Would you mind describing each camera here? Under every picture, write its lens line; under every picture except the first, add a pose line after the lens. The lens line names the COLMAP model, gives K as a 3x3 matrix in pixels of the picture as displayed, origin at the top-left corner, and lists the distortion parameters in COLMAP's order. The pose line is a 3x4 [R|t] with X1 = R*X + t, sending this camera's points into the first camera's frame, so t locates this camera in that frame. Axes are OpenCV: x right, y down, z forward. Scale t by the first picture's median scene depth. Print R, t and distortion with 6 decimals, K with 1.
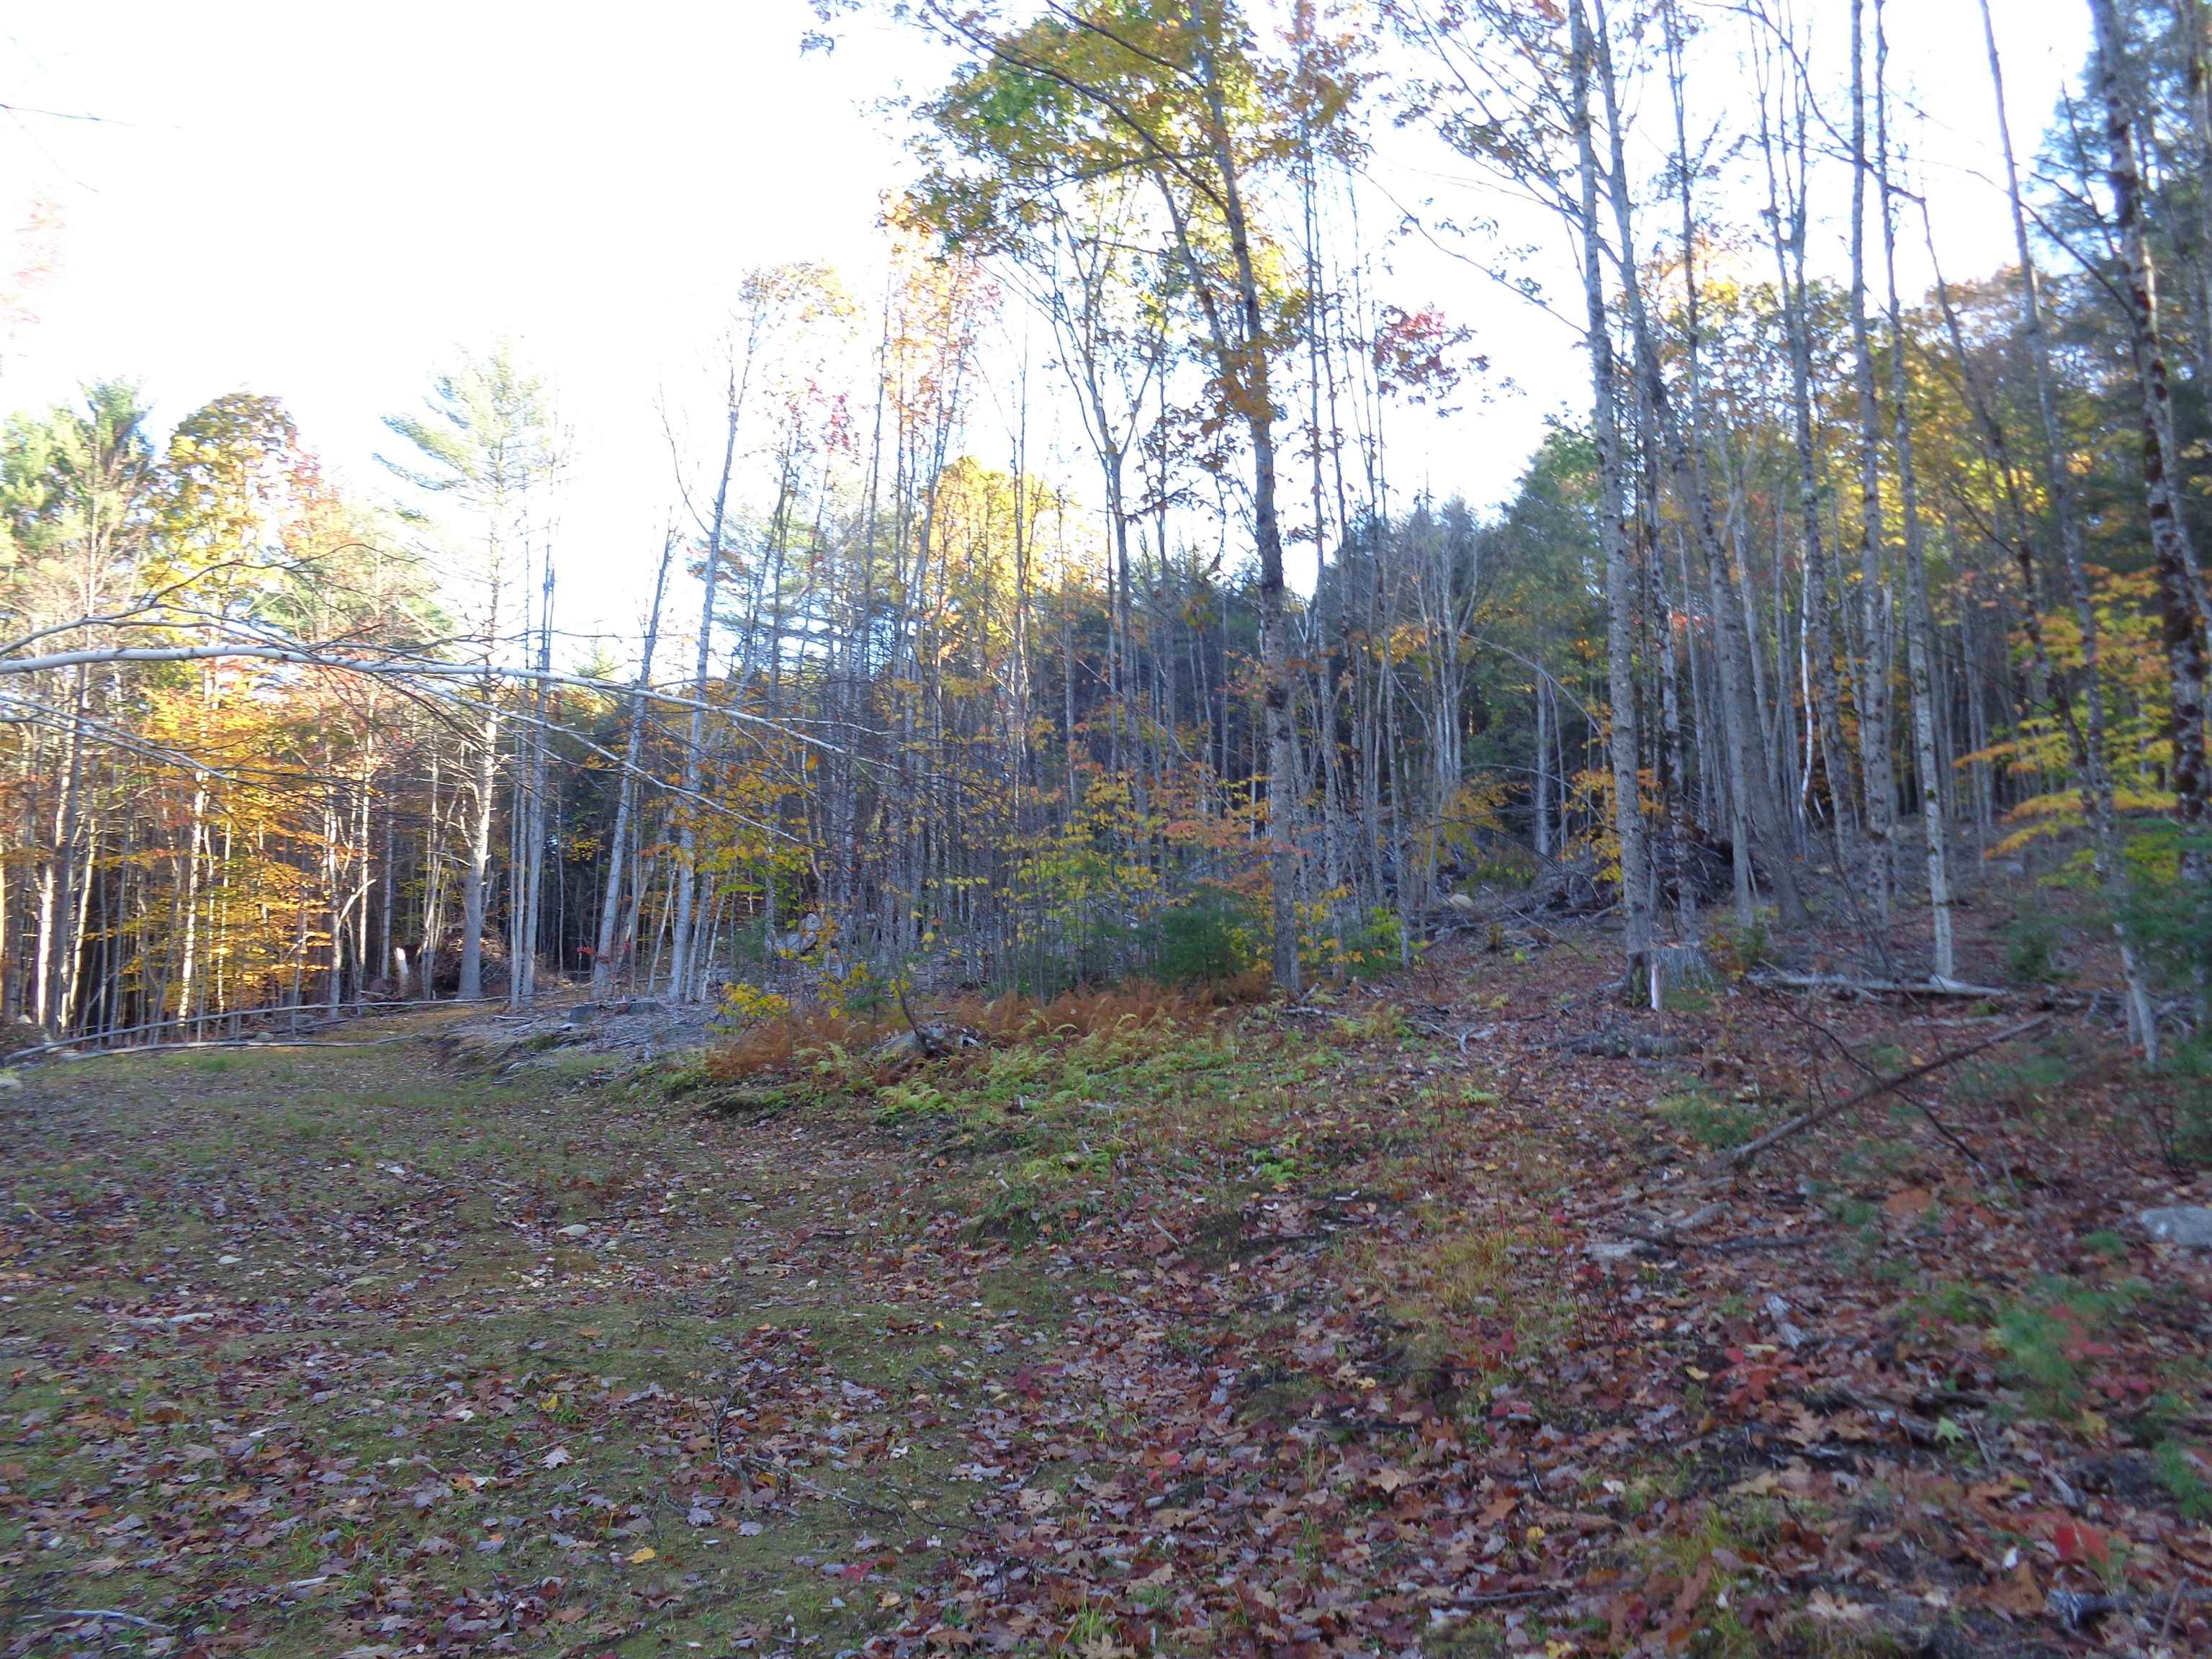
lens RADIAL K [[1636.0, 0, 1103.3], [0, 1636.0, 833.7], [0, 0, 1]] dist [0.001991, -0.001988]
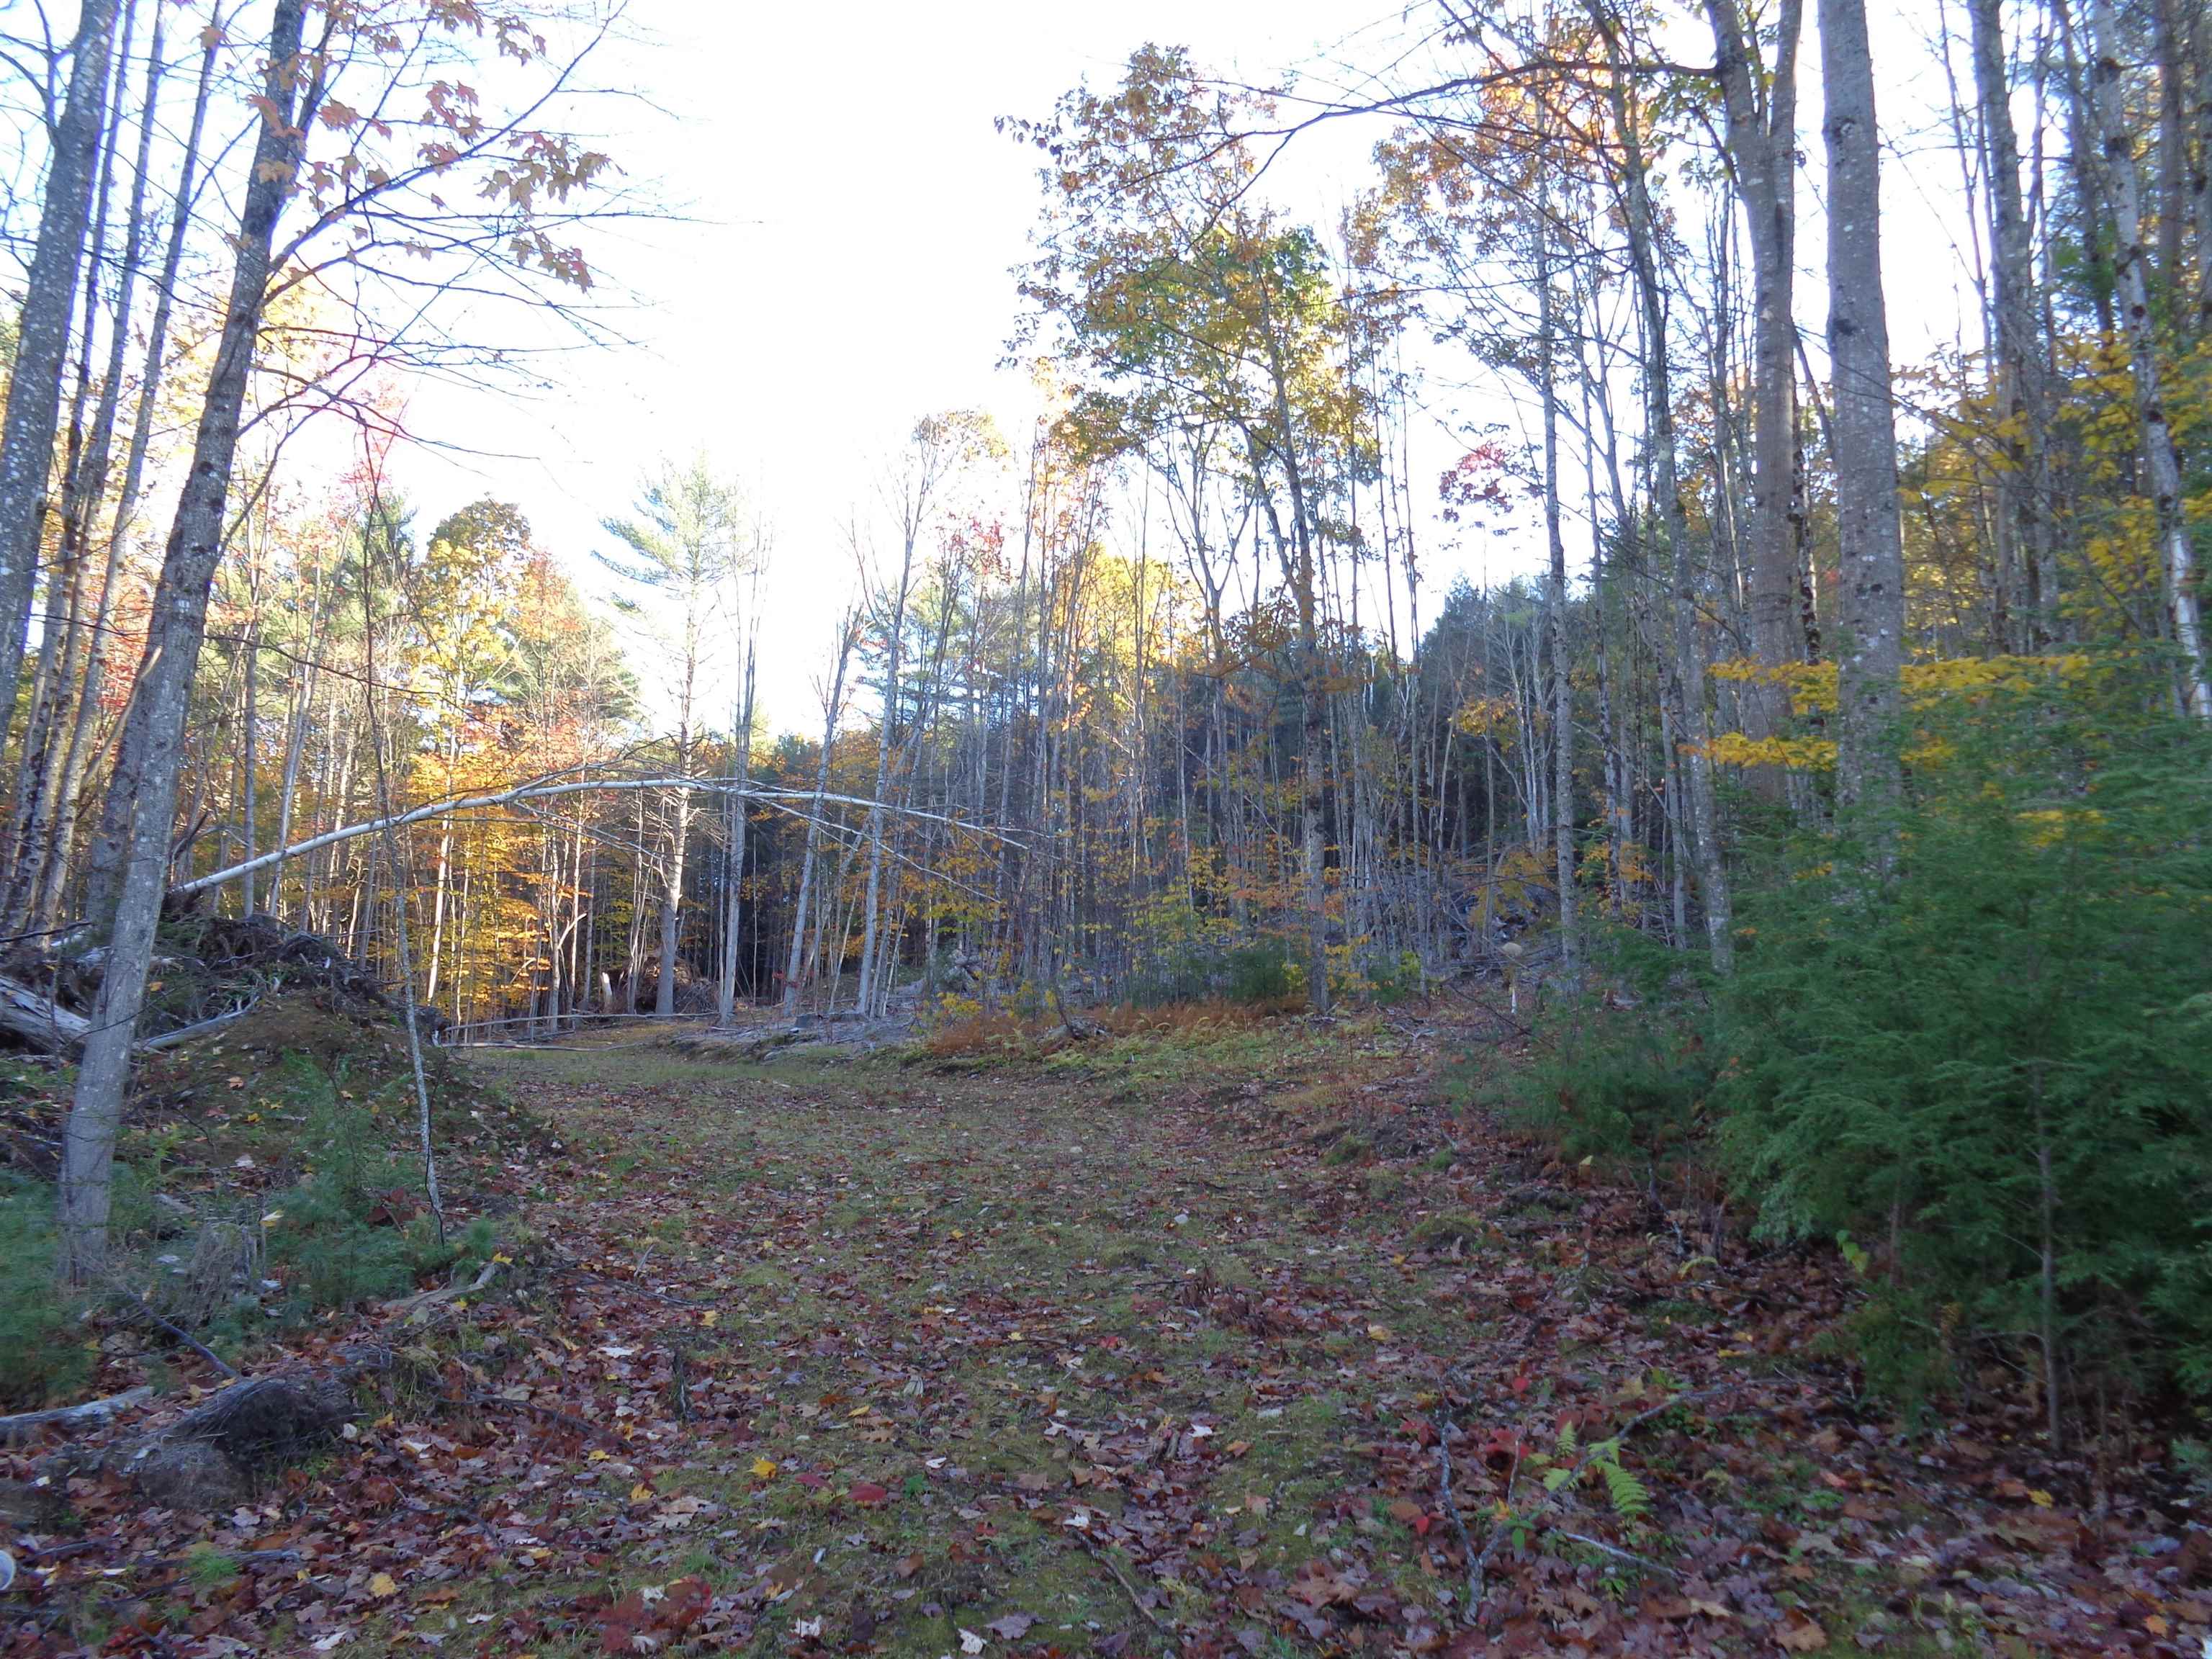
lens RADIAL K [[1636.0, 0, 1099.8], [0, 1636.0, 830.4], [0, 0, 1]] dist [0.001991, -0.001988]
pose [[0.997093, 0.011553, -0.075313, 0.008680], [-0.013580, 0.999558, -0.026457, -0.006037], [0.074974, 0.027403, 0.996809, -0.148387]]
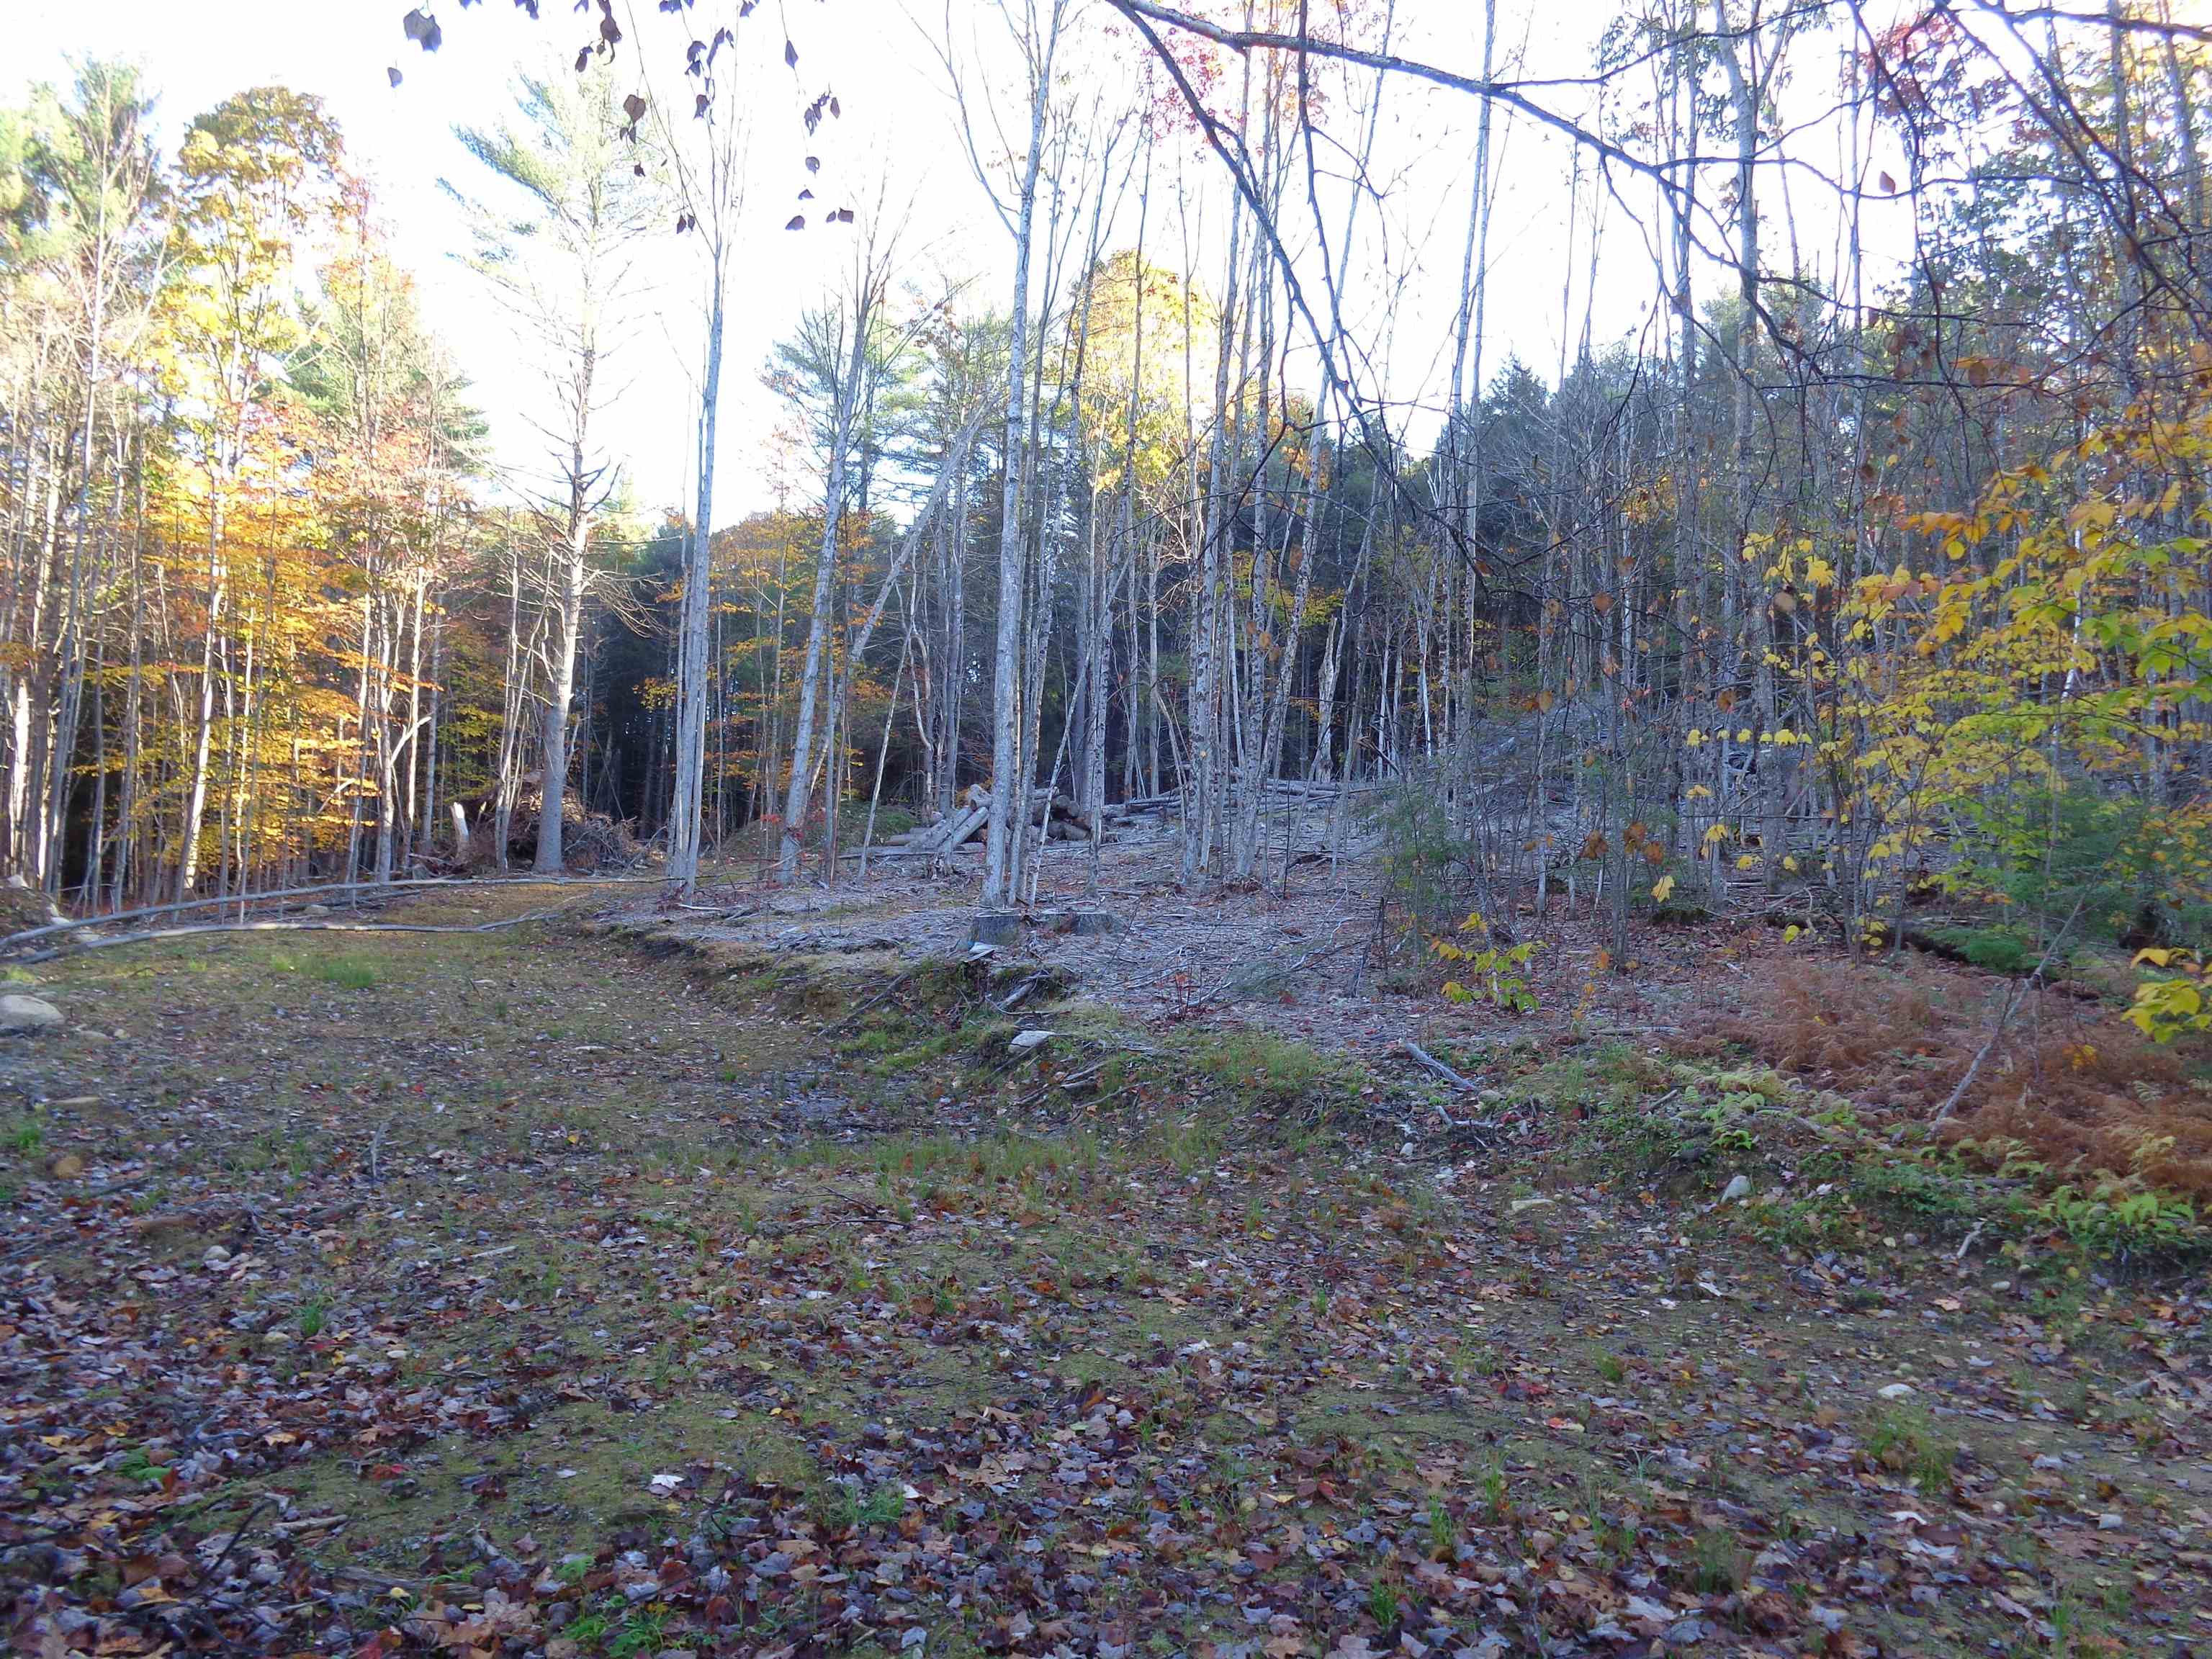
lens RADIAL K [[1636.0, 0, 1099.8], [0, 1636.0, 823.4], [0, 0, 1]] dist [0.001991, -0.001988]
pose [[0.998587, 0.043900, 0.029937, -0.146577], [-0.045703, 0.996999, 0.062476, 0.015478], [-0.027104, -0.063756, 0.997597, 0.194874]]
